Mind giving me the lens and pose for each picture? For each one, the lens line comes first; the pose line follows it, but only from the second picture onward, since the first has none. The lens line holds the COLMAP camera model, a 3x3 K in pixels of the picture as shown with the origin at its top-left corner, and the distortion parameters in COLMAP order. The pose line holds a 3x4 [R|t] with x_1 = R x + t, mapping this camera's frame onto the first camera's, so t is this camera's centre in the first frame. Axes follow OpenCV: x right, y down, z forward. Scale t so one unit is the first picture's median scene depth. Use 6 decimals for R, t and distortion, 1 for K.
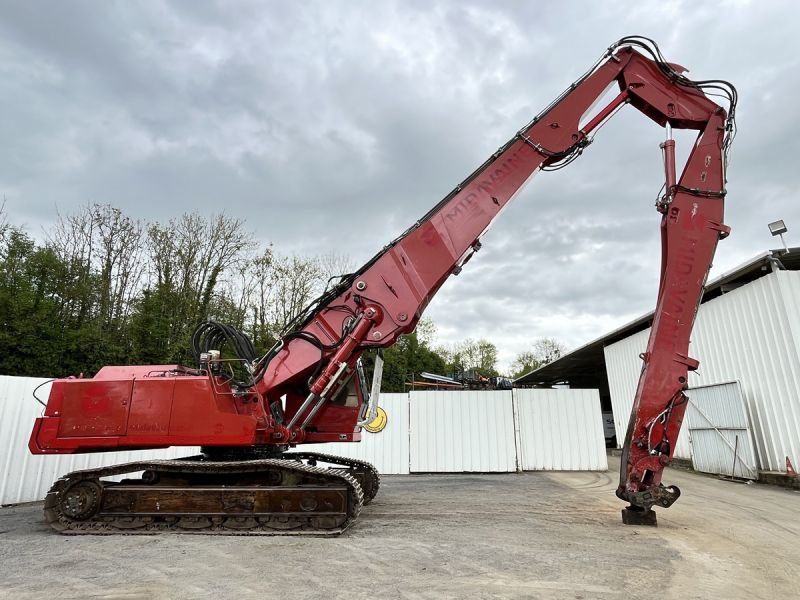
lens RADIAL K [[438.4, 0, 400.9], [0, 438.4, 298.5], [0, 0, 1]] dist [-0.000365, -0.000709]
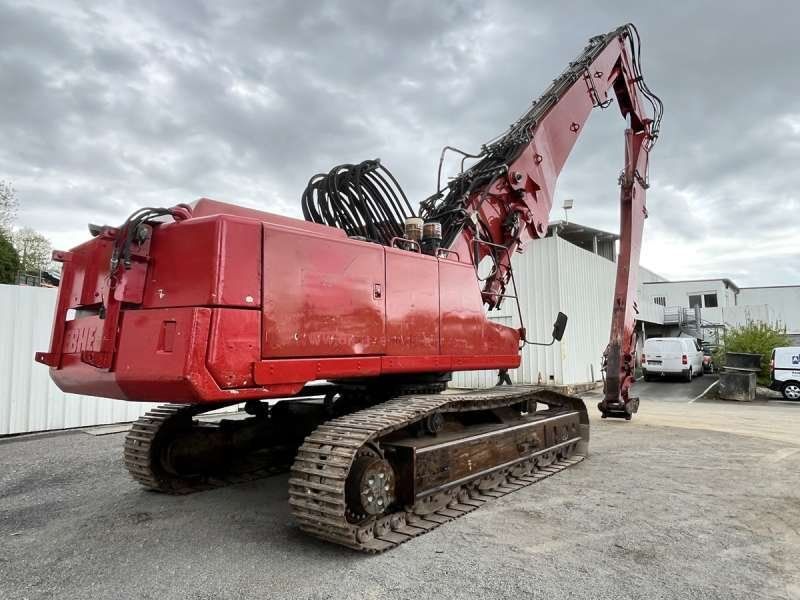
lens RADIAL K [[529.1, 0, 399.1], [0, 529.1, 295.9], [0, 0, 1]] dist [-0.007371, -0.002238]
pose [[0.600877, 0.088692, 0.794406, -0.865799], [-0.225048, 0.972395, 0.061659, 0.157393], [-0.767007, -0.215828, 0.604250, 0.484896]]
